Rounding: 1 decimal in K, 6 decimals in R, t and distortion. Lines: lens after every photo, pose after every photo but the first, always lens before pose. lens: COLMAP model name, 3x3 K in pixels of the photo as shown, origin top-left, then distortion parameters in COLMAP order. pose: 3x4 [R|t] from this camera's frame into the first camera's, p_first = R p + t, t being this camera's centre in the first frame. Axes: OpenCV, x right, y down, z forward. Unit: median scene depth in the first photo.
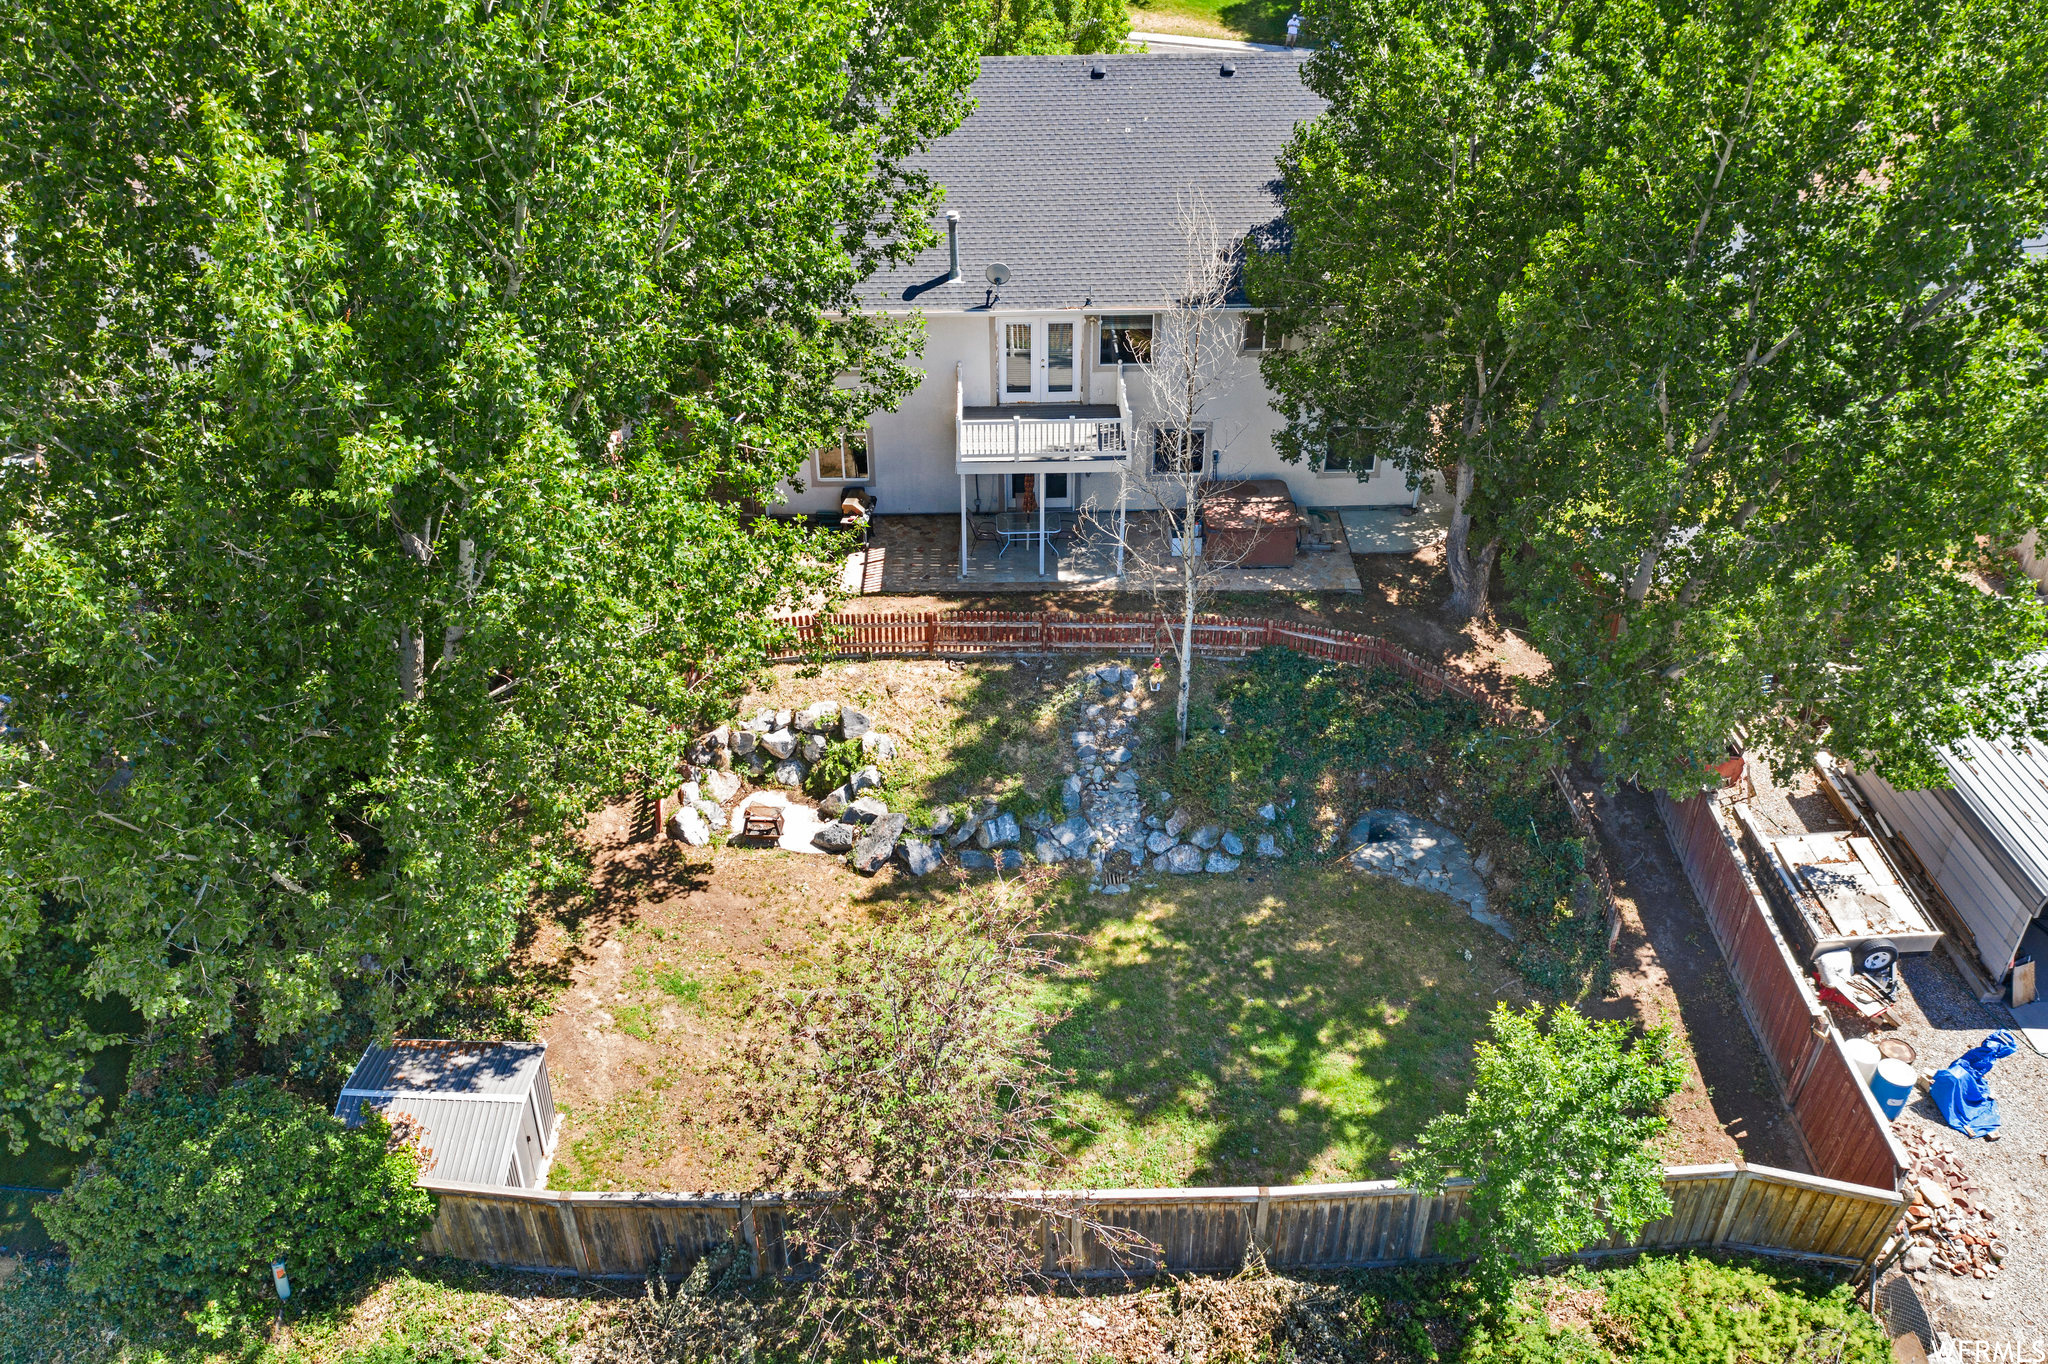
lens RADIAL K [[1596.2, 0, 1024.0], [0, 1596.2, 682.0], [0, 0, 1]] dist [-0.012014, 0.000841]
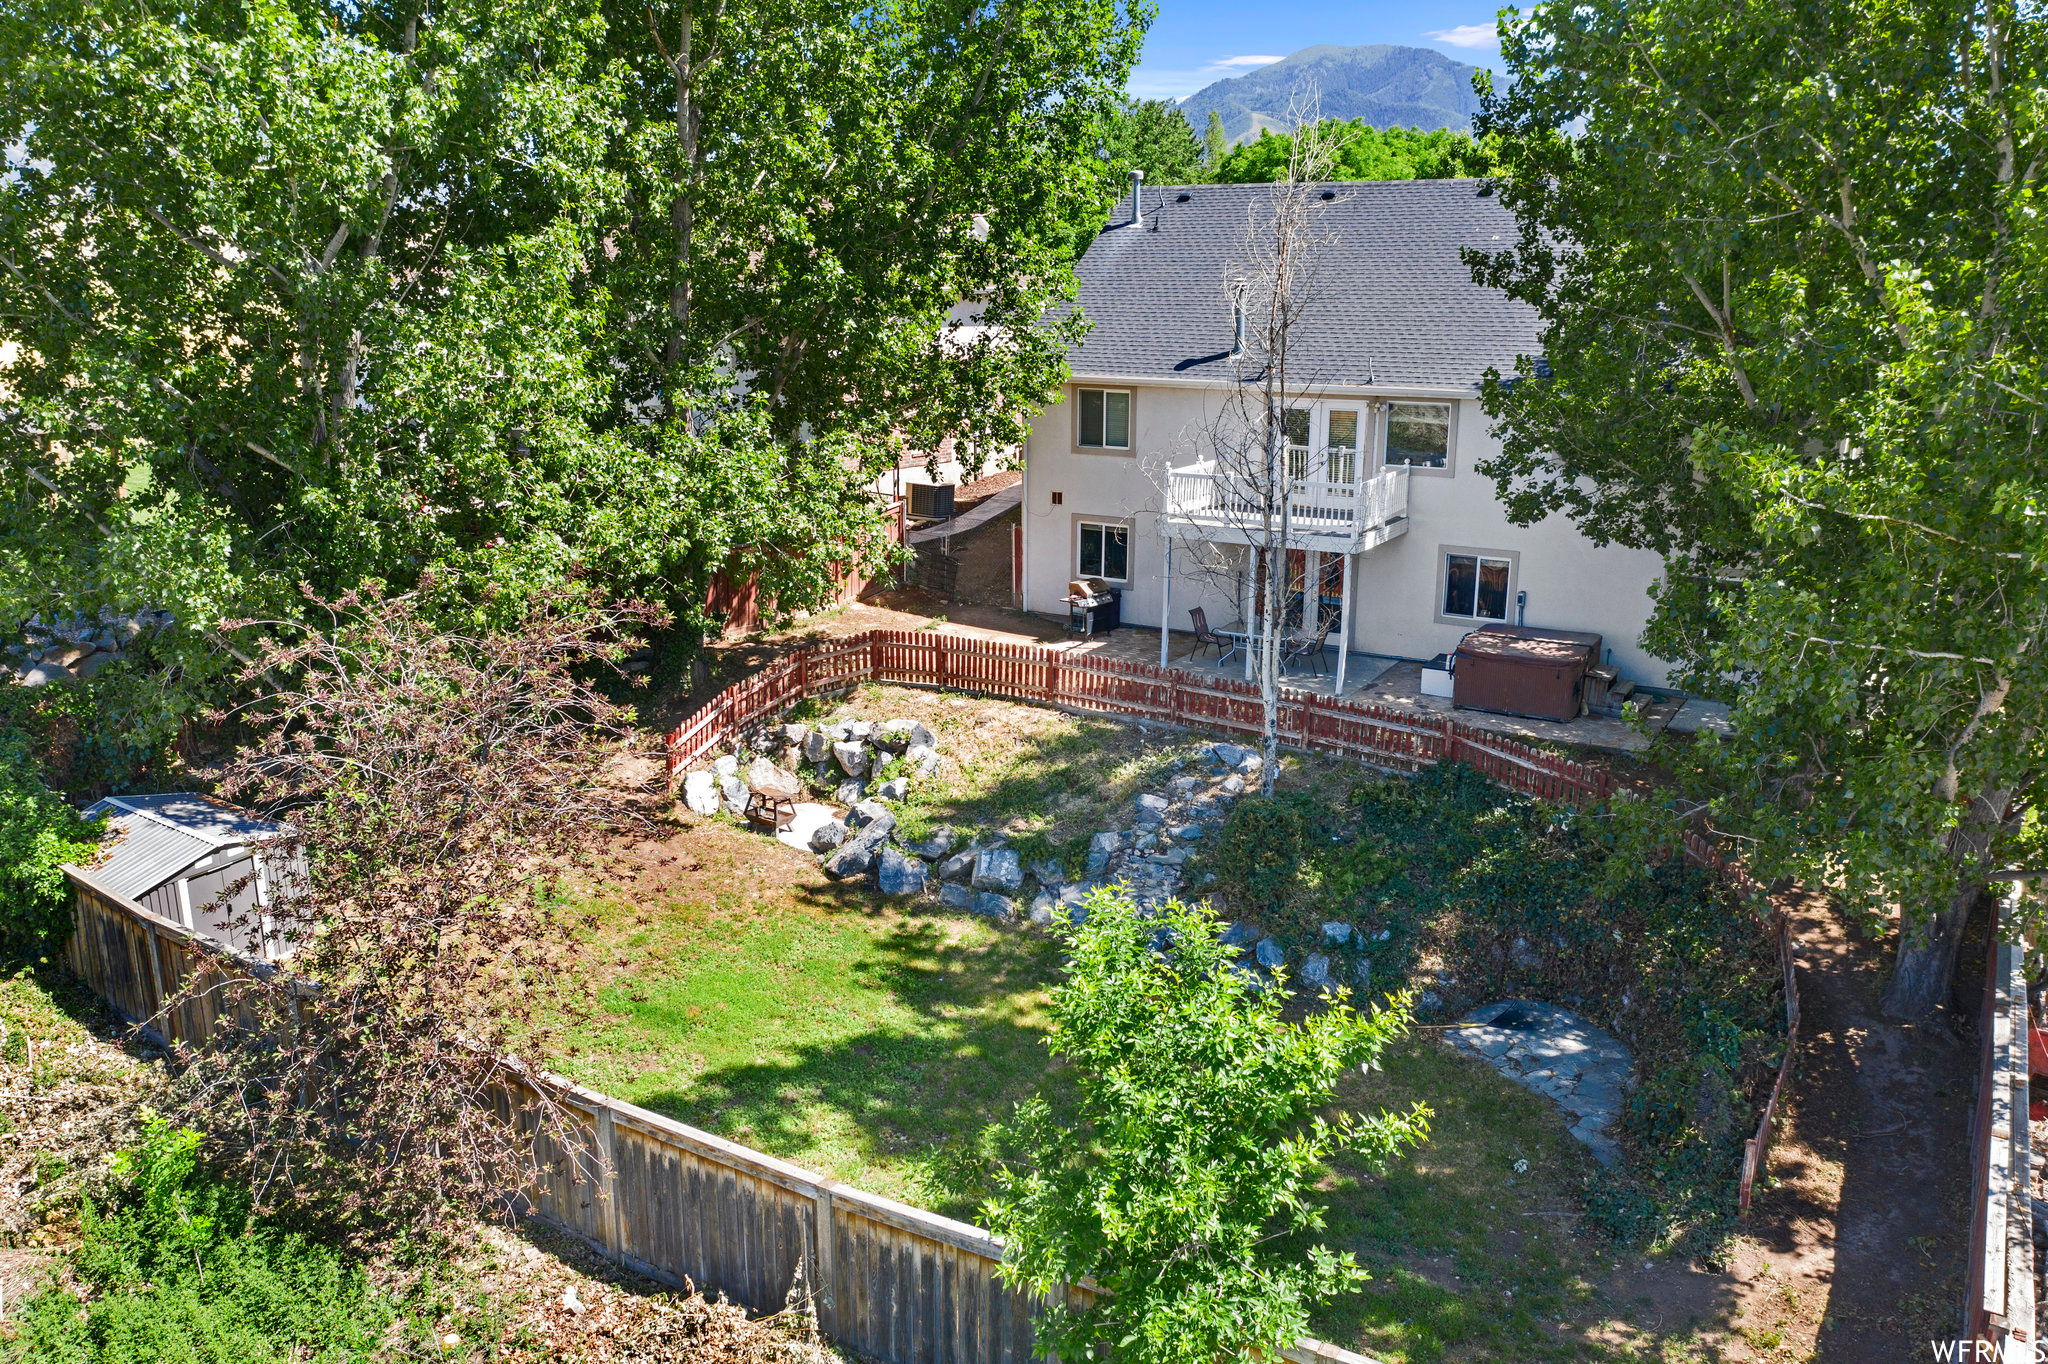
lens RADIAL K [[1596.2, 0, 1024.0], [0, 1596.2, 682.0], [0, 0, 1]] dist [-0.012014, 0.000841]
pose [[0.851483, 0.138828, -0.505671, 0.367985], [-0.299109, 0.920641, -0.250906, 0.194244], [0.430709, 0.364893, 0.825435, 0.307736]]
